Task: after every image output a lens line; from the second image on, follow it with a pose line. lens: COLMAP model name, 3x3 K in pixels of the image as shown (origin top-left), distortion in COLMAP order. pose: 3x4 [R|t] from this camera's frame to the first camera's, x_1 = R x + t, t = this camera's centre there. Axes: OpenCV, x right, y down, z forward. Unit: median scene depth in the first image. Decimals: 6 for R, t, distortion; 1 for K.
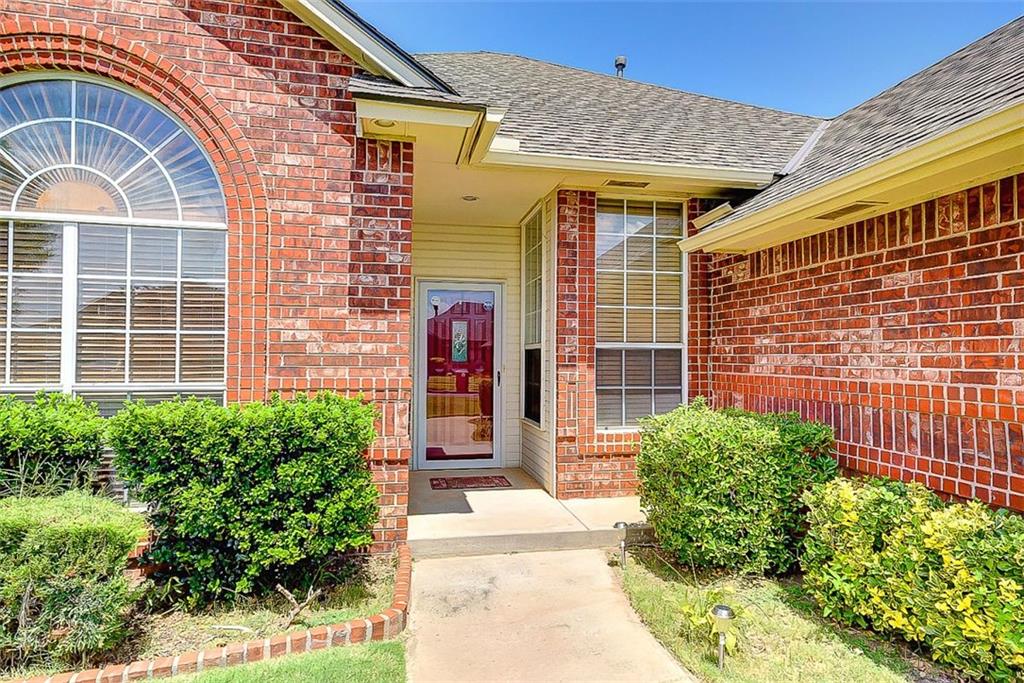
lens RADIAL K [[593.8, 0, 496.4], [0, 593.8, 349.1], [0, 0, 1]] dist [0.031733, -0.000141]
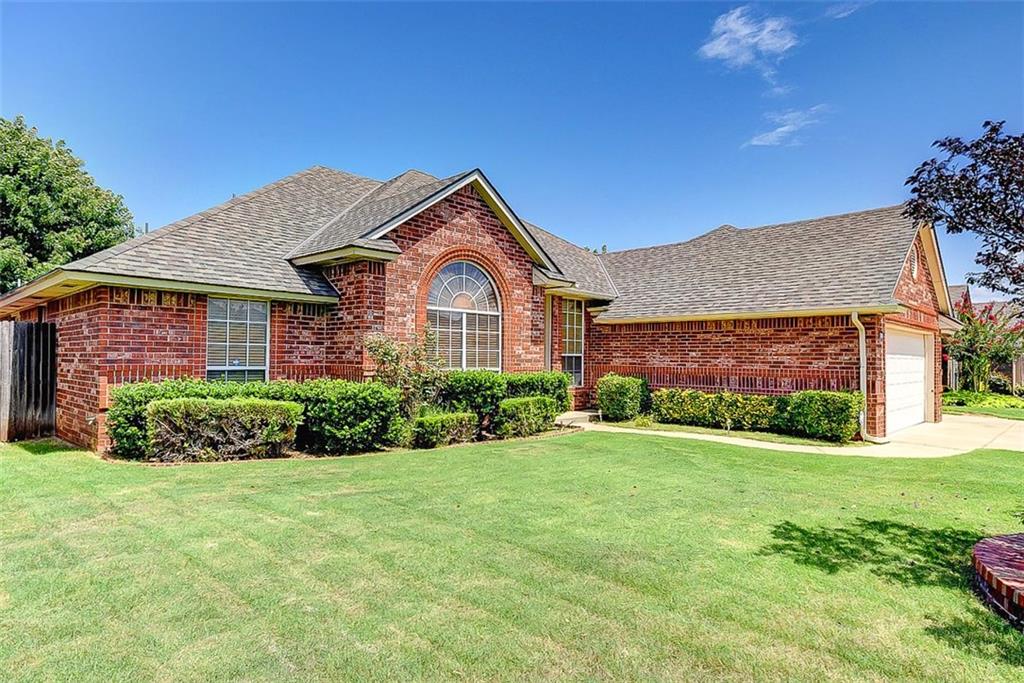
lens RADIAL K [[590.5, 0, 515.1], [0, 590.5, 365.2], [0, 0, 1]] dist [0.034201, 0.001764]
pose [[0.818349, -0.003646, 0.574709, -2.035088], [-0.013762, 0.999569, 0.025937, -0.033014], [-0.574556, -0.029134, 0.817946, -1.382819]]
